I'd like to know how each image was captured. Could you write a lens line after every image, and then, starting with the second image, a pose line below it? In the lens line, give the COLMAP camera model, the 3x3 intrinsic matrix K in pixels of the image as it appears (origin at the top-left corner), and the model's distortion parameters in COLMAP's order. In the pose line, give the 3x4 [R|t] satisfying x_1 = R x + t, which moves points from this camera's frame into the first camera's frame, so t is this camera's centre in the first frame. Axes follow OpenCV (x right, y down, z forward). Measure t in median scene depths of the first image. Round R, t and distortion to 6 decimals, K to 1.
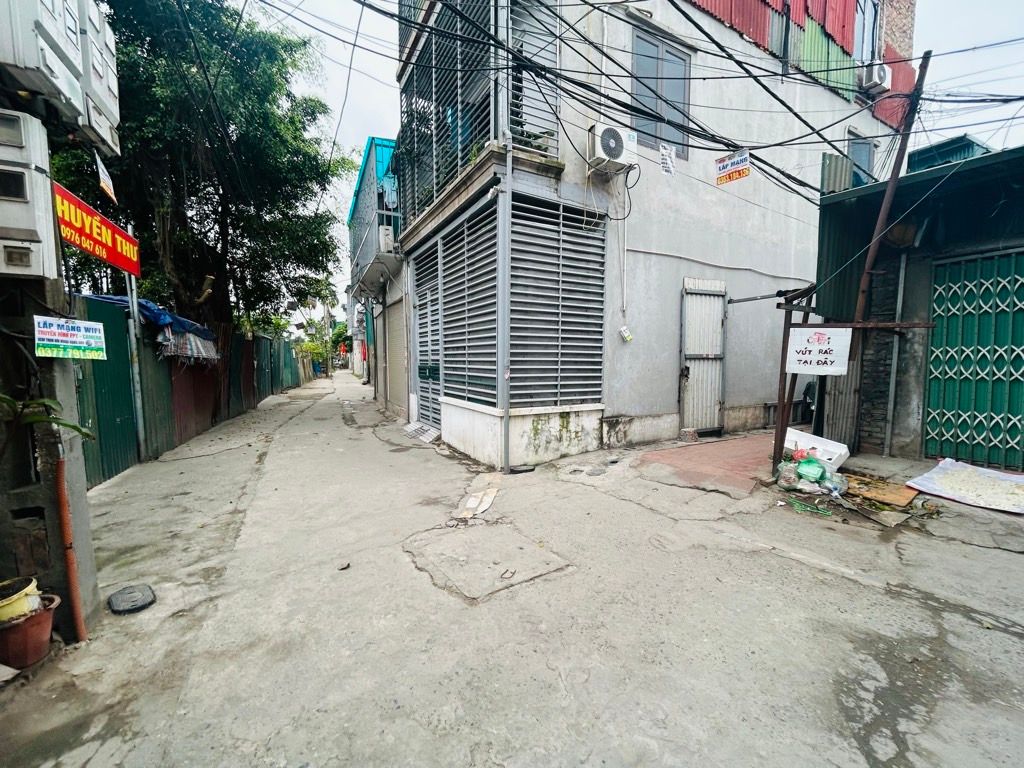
lens RADIAL K [[419.2, 0, 512.0], [0, 419.2, 384.0], [0, 0, 1]] dist [0.001178, -0.000158]
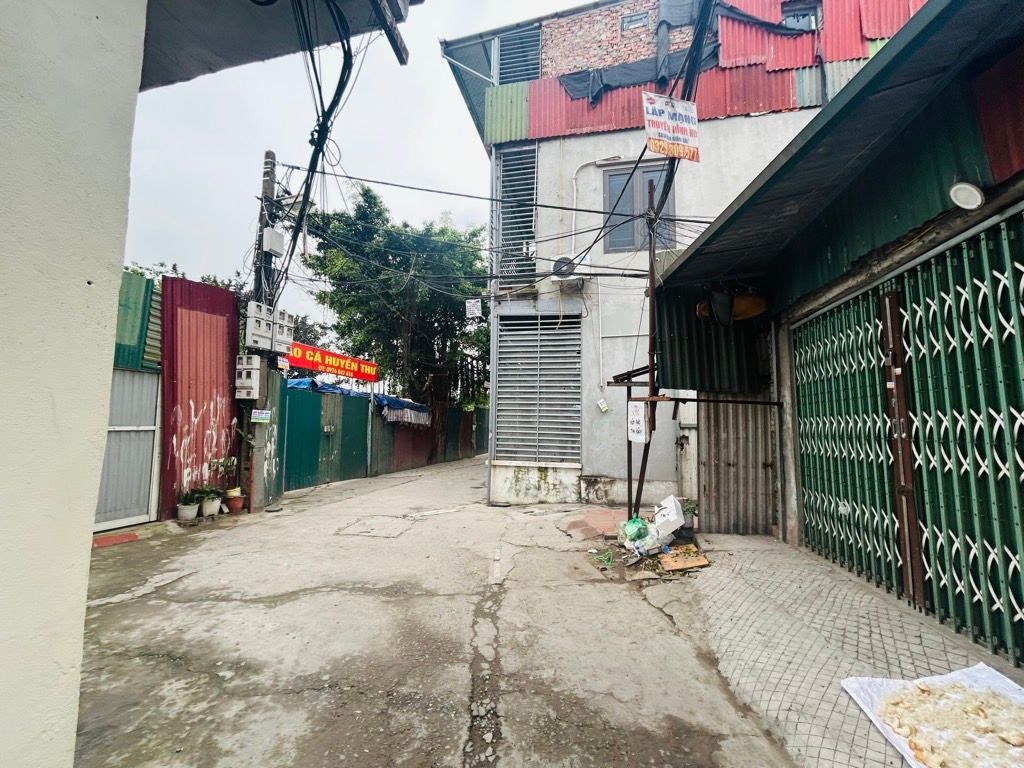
lens RADIAL K [[419.2, 0, 512.0], [0, 419.2, 384.0], [0, 0, 1]] dist [0.001178, -0.000158]
pose [[0.754212, -0.051331, -0.654622, 0.929883], [-0.053264, 0.988872, -0.138908, -0.002522], [0.654468, 0.139633, 0.743085, -0.064871]]
